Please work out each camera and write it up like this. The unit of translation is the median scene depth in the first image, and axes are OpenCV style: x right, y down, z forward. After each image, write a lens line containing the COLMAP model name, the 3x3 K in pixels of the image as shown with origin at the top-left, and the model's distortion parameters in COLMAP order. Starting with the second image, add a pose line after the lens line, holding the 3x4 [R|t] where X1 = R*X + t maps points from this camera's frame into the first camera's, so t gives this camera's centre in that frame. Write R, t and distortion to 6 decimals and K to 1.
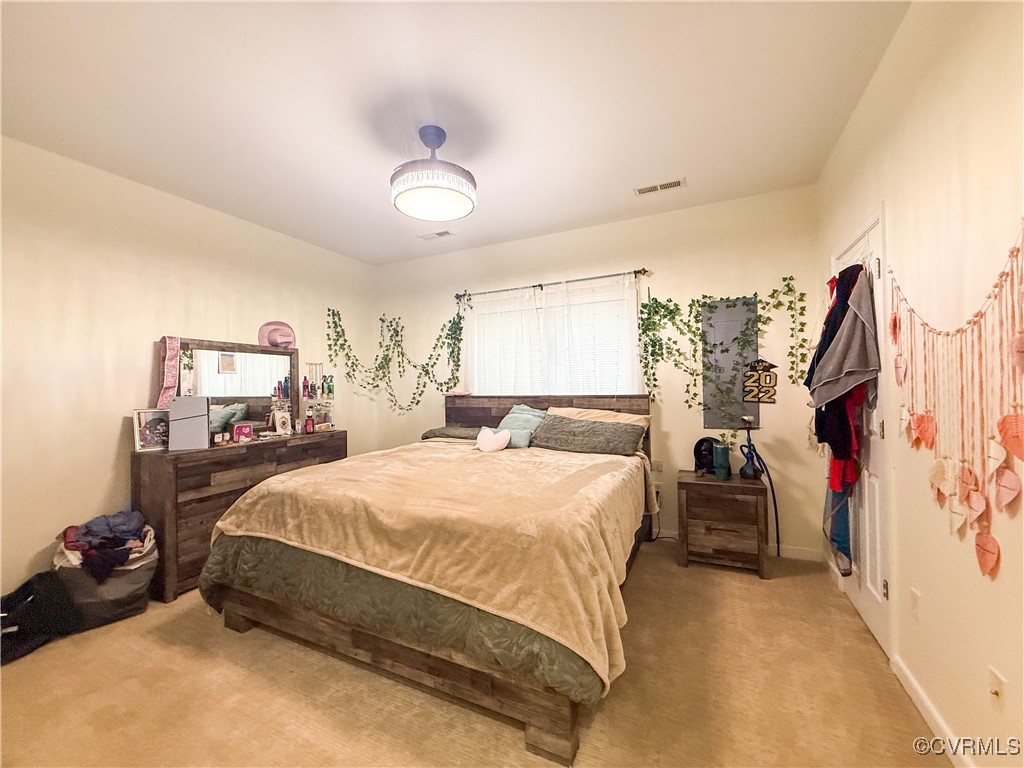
lens RADIAL K [[412.3, 0, 511.1], [0, 412.3, 381.9], [0, 0, 1]] dist [0.002072, -0.000955]
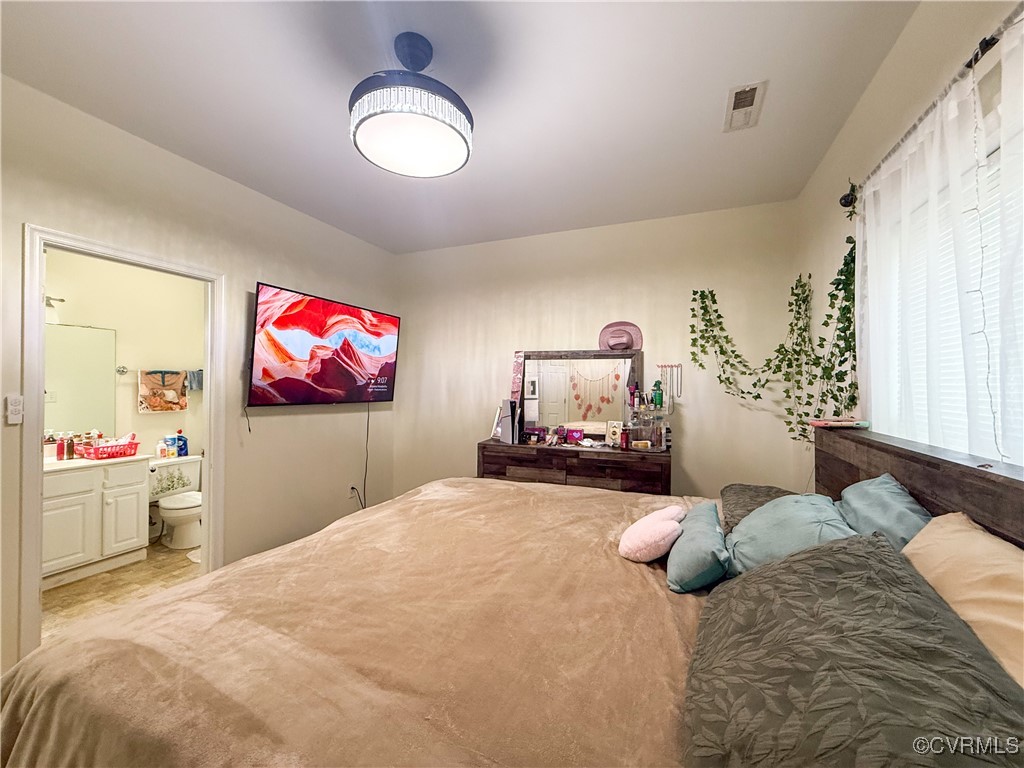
lens RADIAL K [[412.3, 0, 512.4], [0, 412.3, 382.6], [0, 0, 1]] dist [0.002072, -0.000955]
pose [[0.048507, 0.010370, -0.998769, 0.297311], [-0.000493, 0.999946, 0.010358, -0.018487], [0.998823, -0.000010, 0.048509, 0.633257]]
